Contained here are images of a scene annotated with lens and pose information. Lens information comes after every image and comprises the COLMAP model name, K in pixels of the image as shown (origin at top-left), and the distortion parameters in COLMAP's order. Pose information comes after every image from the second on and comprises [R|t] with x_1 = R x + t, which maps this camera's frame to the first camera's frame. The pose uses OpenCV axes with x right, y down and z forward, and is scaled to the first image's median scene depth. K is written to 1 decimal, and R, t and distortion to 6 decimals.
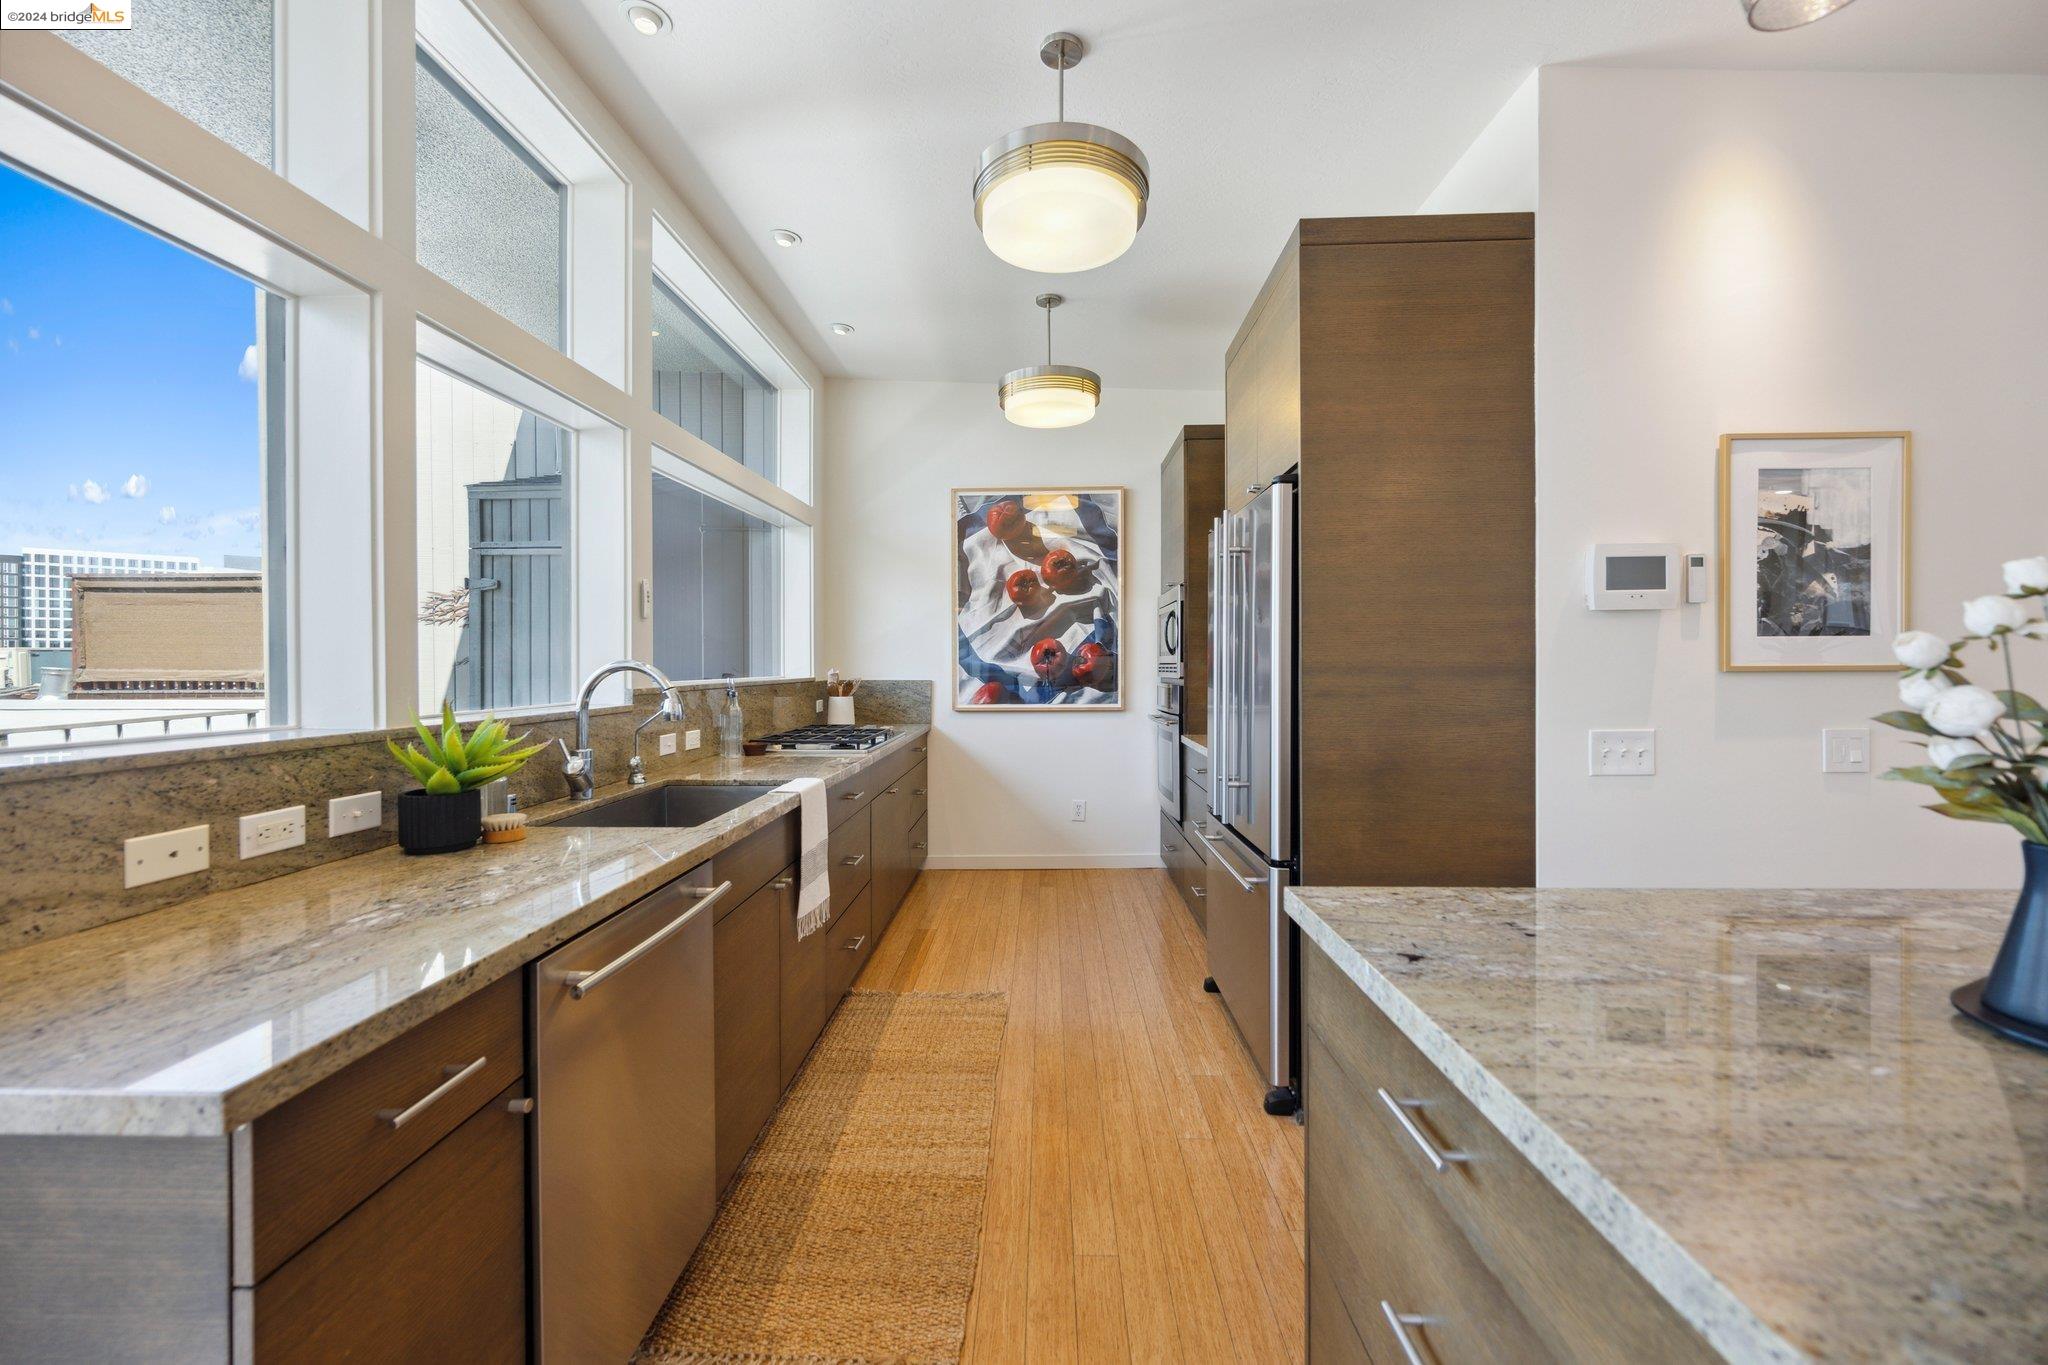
lens RADIAL K [[798.8, 0, 1020.4], [0, 798.8, 681.5], [0, 0, 1]] dist [-0.001441, -0.000149]
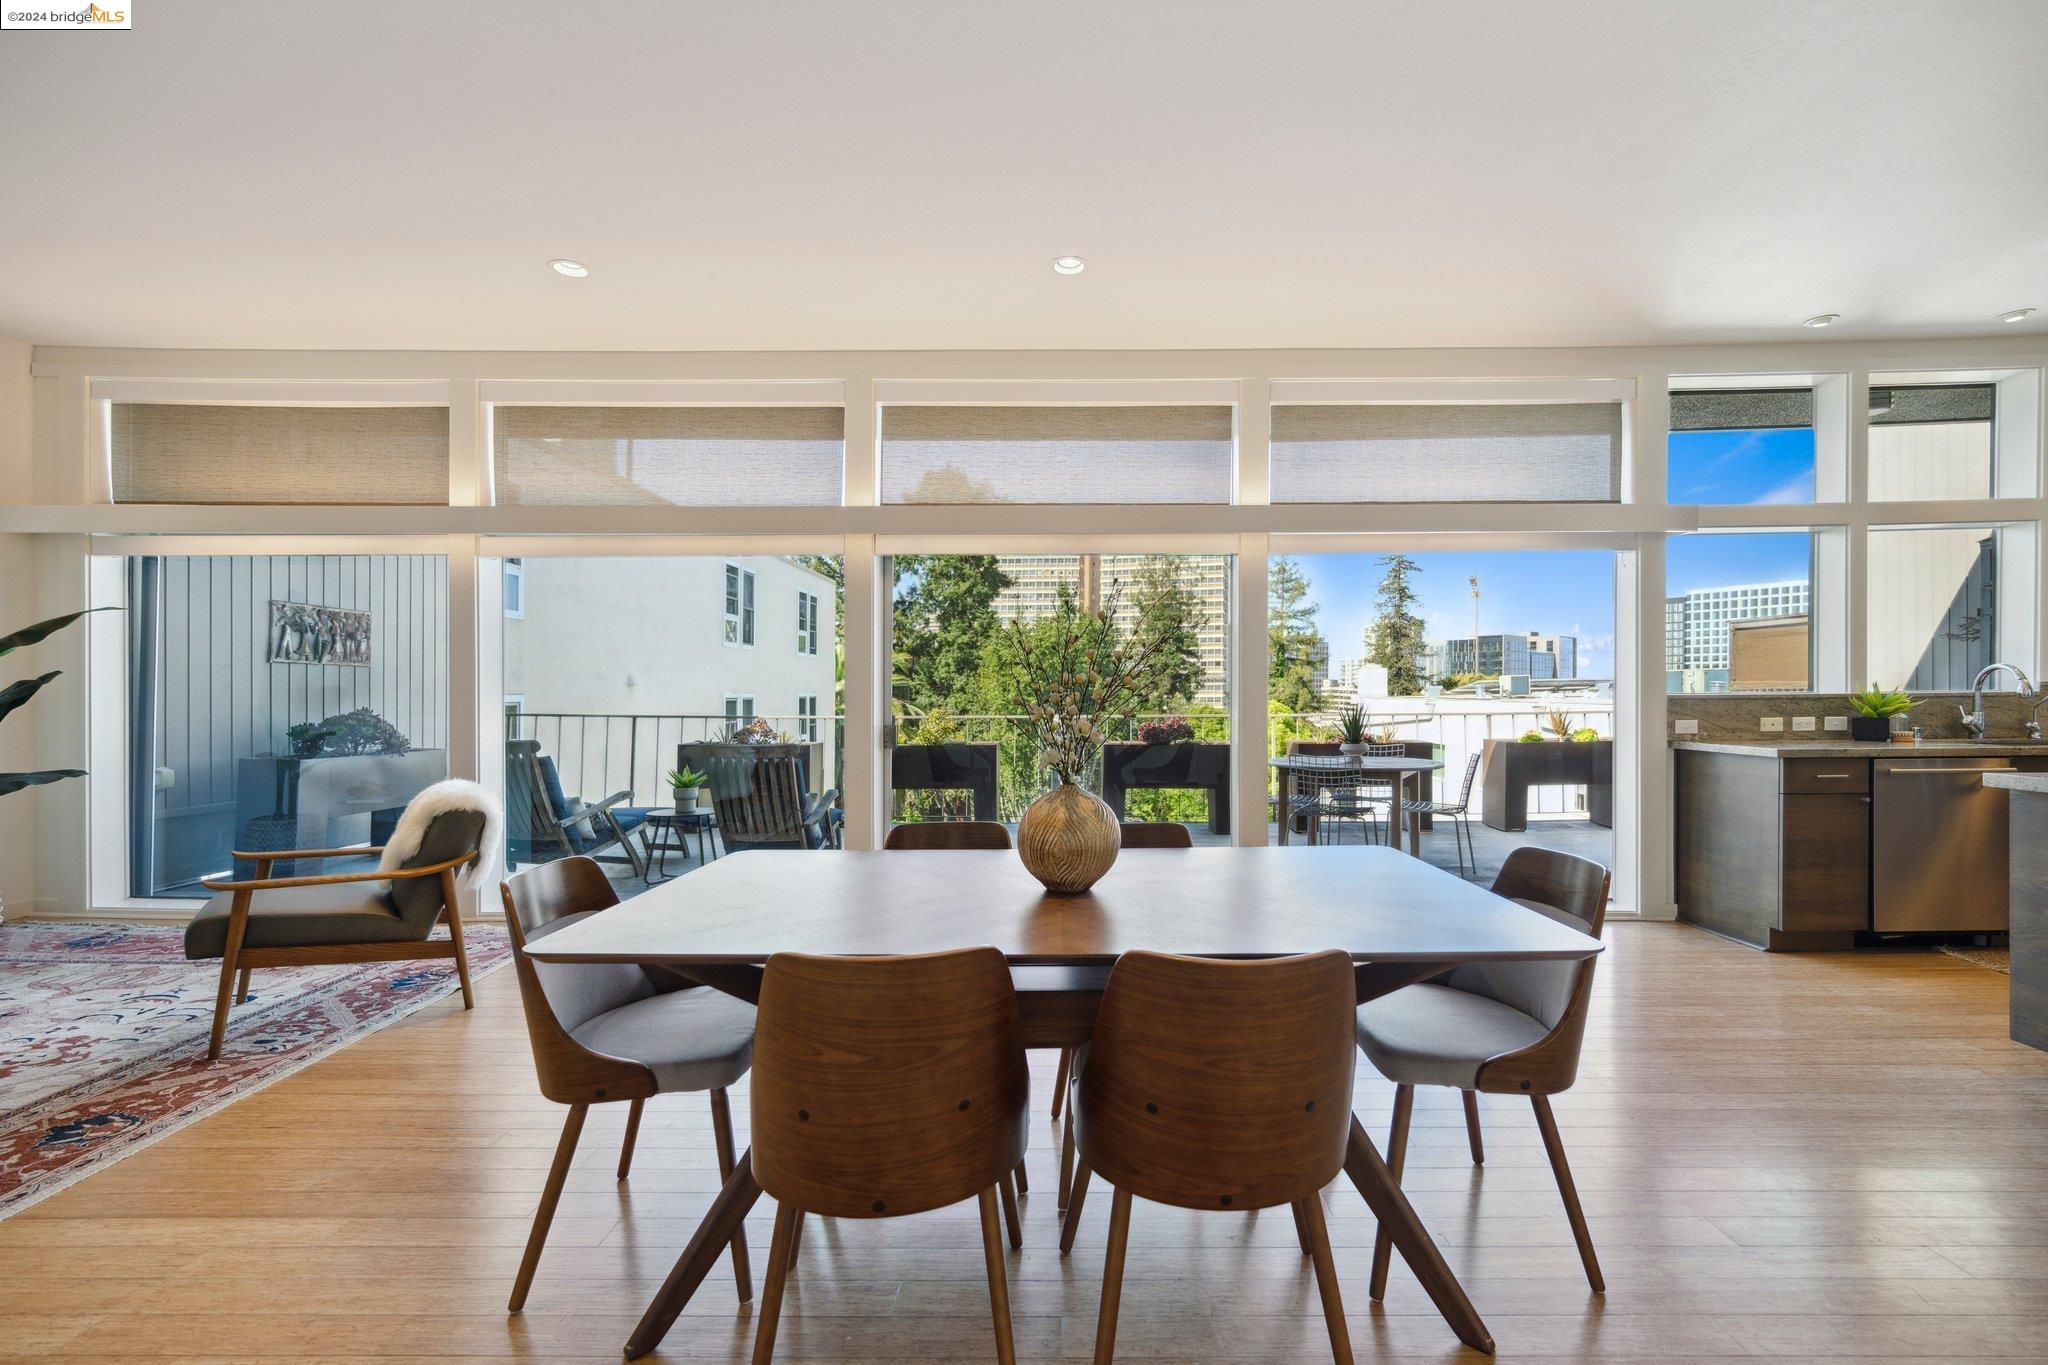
lens RADIAL K [[822.6, 0, 1059.8], [0, 822.6, 693.0], [0, 0, 1]] dist [-0.000918, -0.000129]
pose [[0.024052, 0.002923, -0.999706, 0.679173], [-0.010924, 0.999937, 0.002661, 0.029851], [0.999651, 0.010857, 0.024082, -0.610375]]
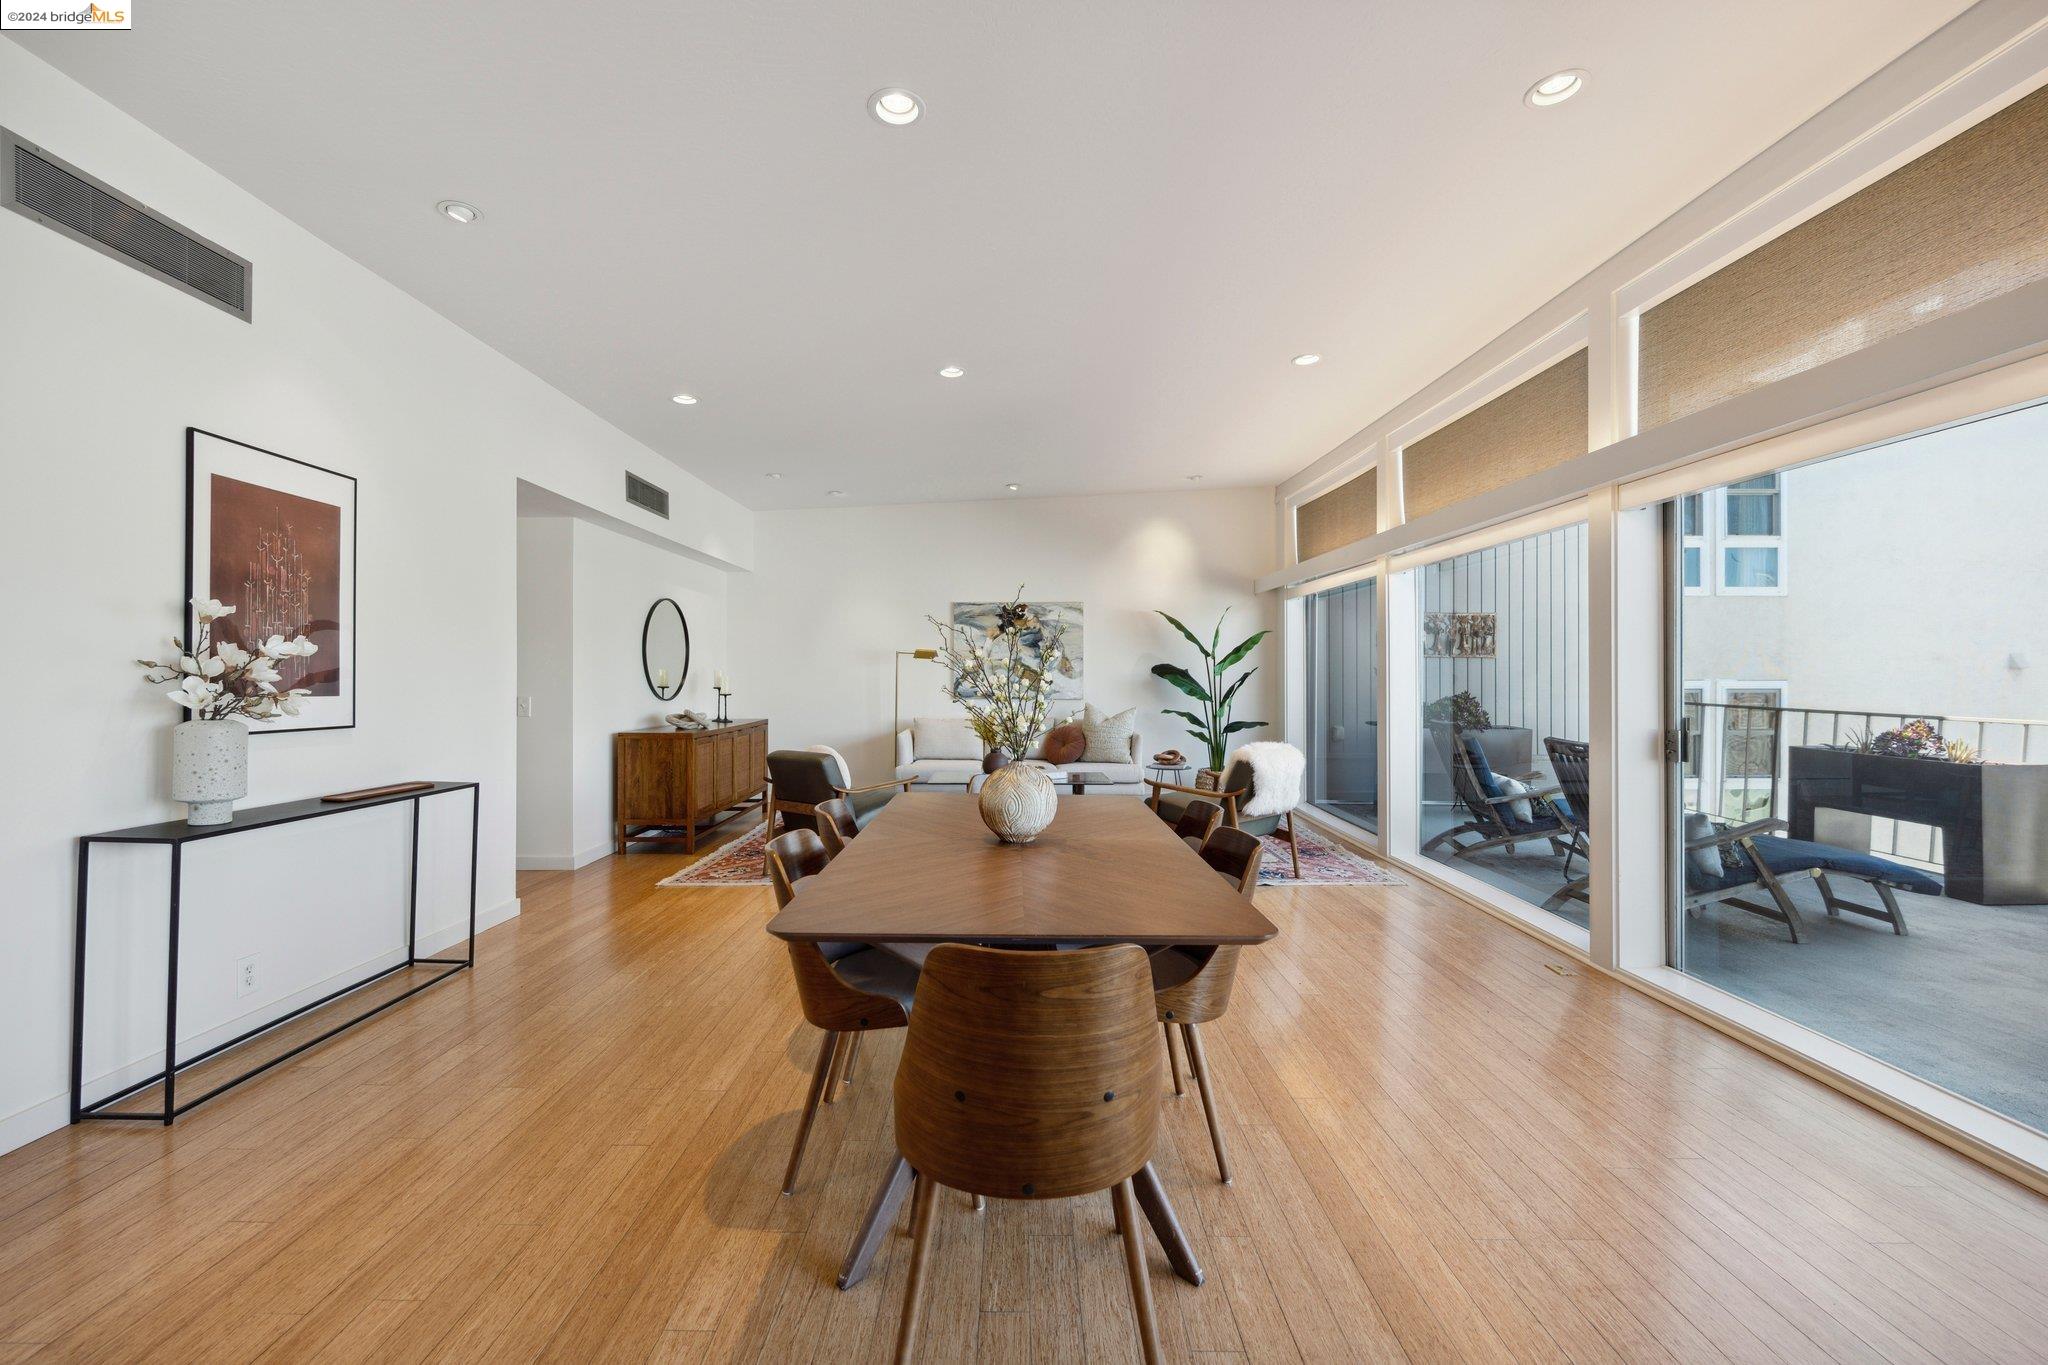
lens RADIAL K [[824.7, 0, 1019.8], [0, 824.7, 681.1], [0, 0, 1]] dist [0.000643, -0.000087]
pose [[-0.999315, 0.001793, -0.036970, 0.270819], [0.001037, 0.999790, 0.020458, 0.012576], [0.036998, 0.020406, -0.999107, -0.035365]]
